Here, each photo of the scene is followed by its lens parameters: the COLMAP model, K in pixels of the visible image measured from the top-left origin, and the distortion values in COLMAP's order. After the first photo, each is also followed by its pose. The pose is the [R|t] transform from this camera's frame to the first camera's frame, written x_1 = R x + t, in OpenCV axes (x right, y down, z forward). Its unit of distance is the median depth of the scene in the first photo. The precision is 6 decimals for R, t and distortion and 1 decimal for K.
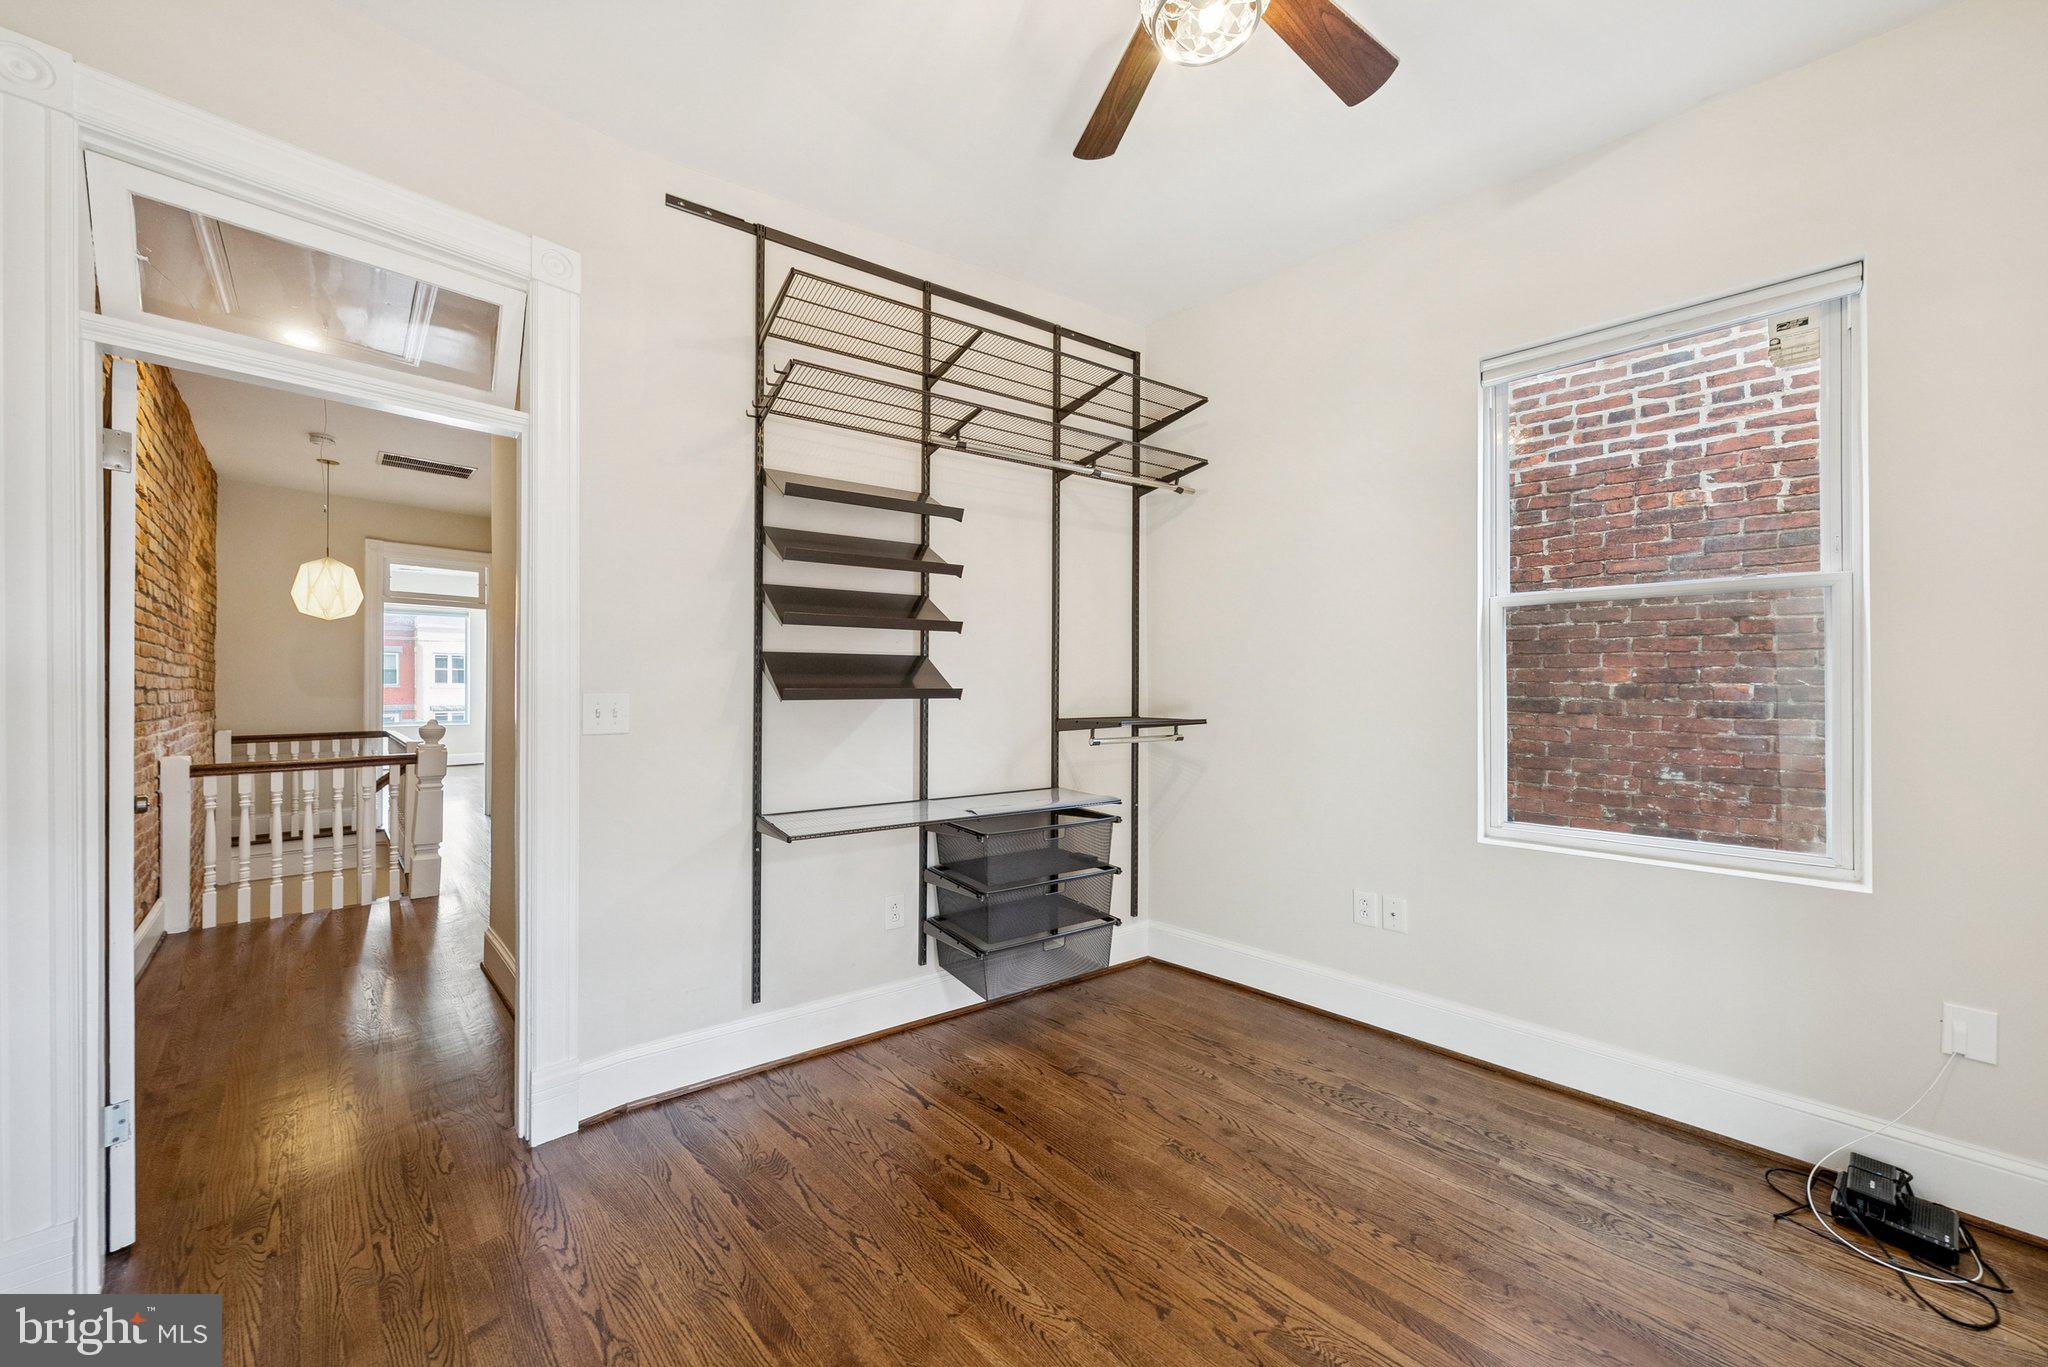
lens RADIAL K [[699.0, 0, 1014.0], [0, 699.0, 683.9], [0, 0, 1]] dist [-0.003755, 0.000121]
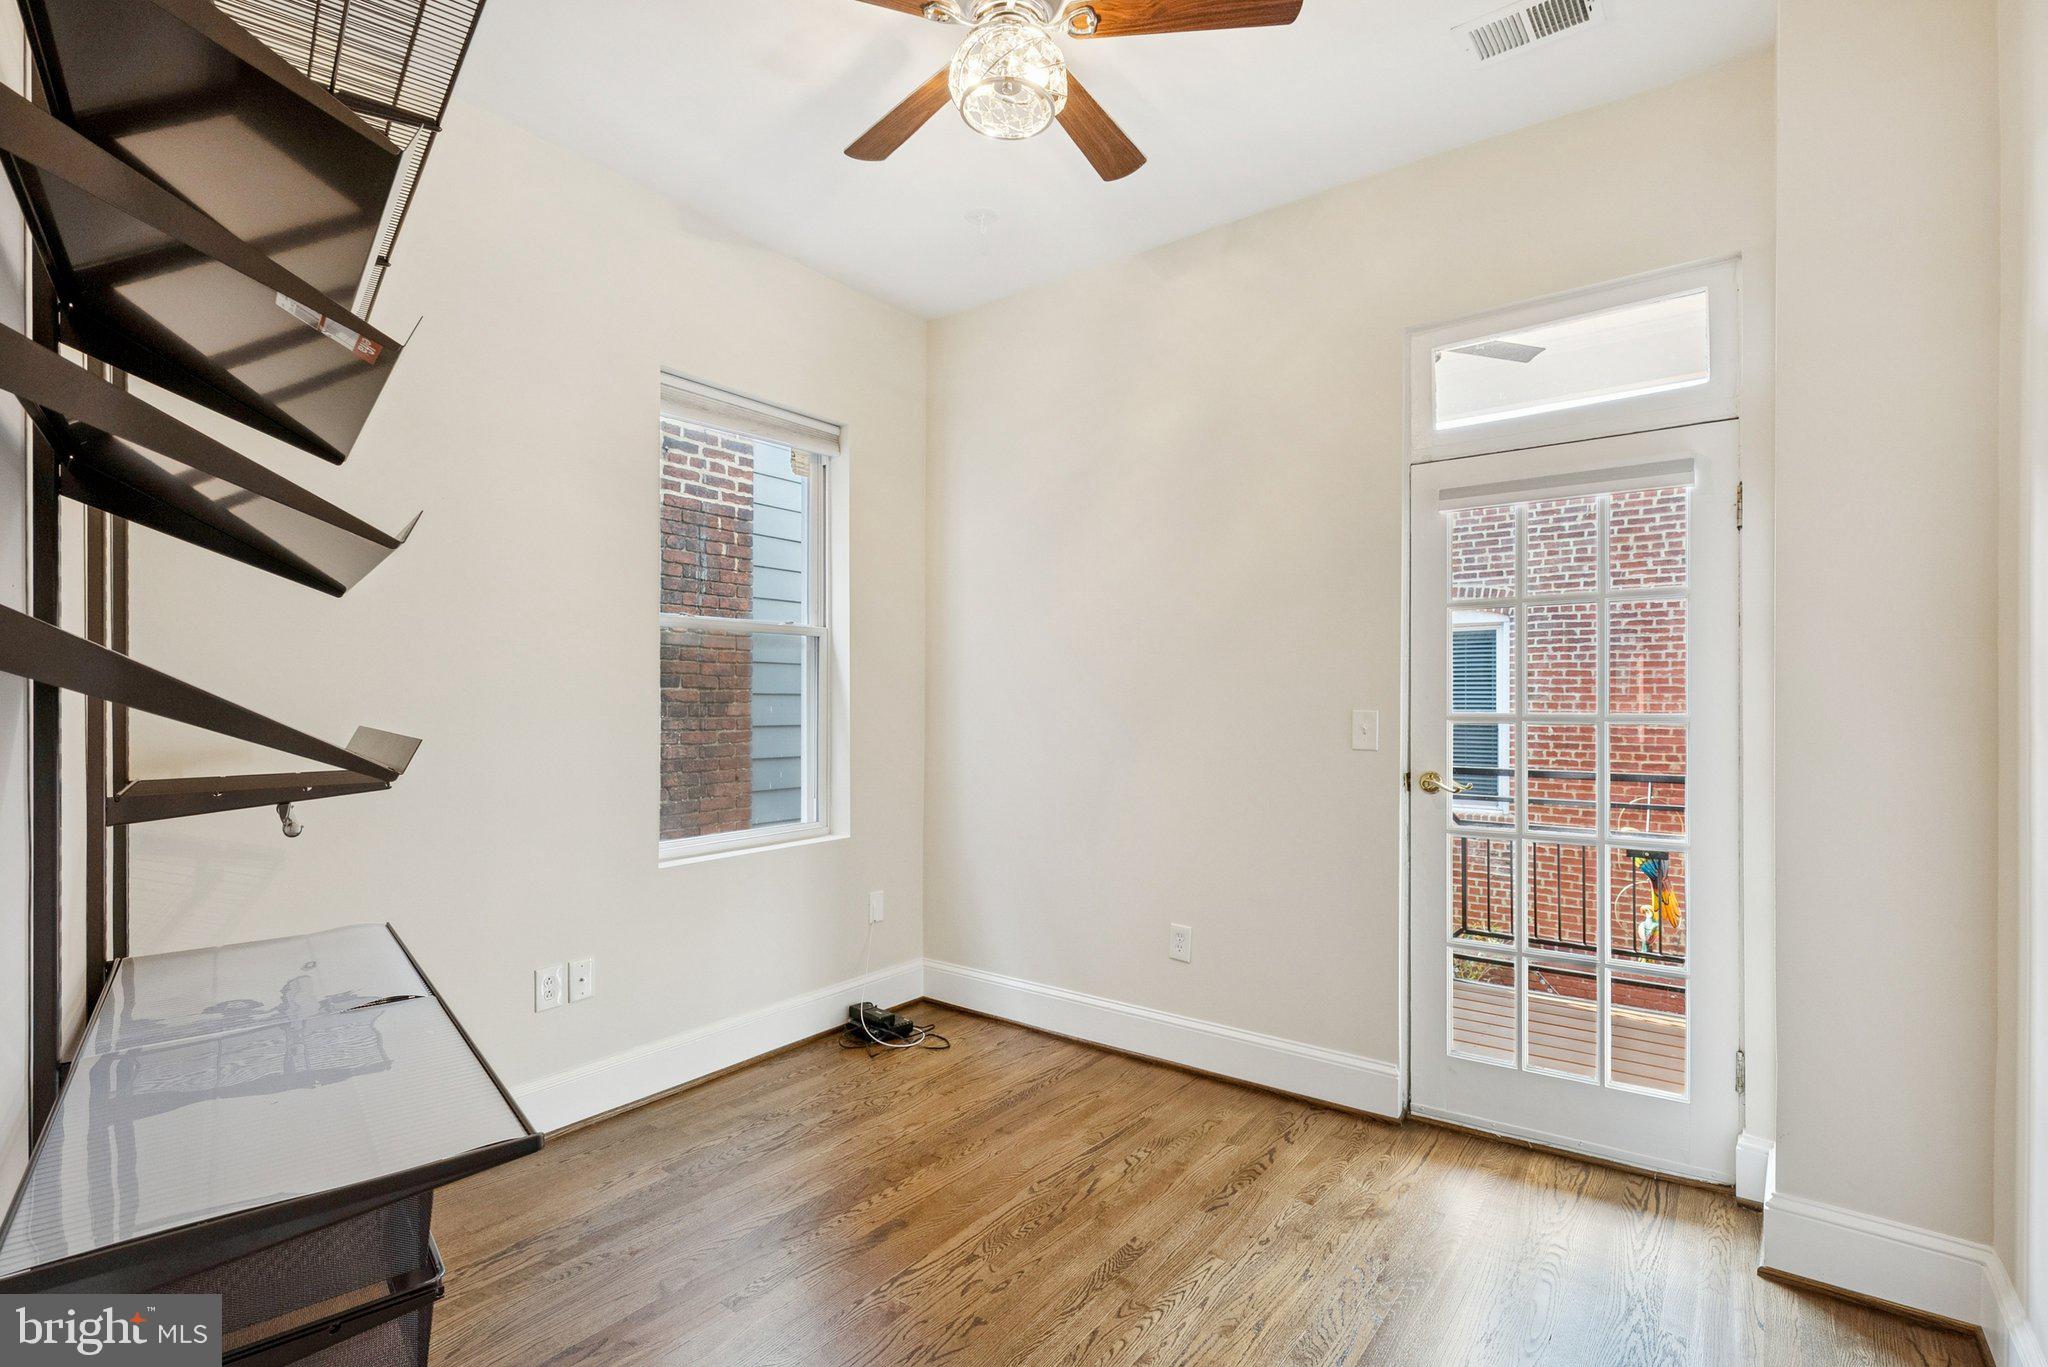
lens RADIAL K [[963.9, 0, 1024.0], [0, 963.9, 683.5], [0, 0, 1]] dist [-0.000385, -0.000020]
pose [[-0.119987, 0.008899, 0.992736, -0.813942], [0.000540, 0.999960, -0.008898, -0.018237], [-0.992775, -0.000531, -0.119987, 0.740036]]
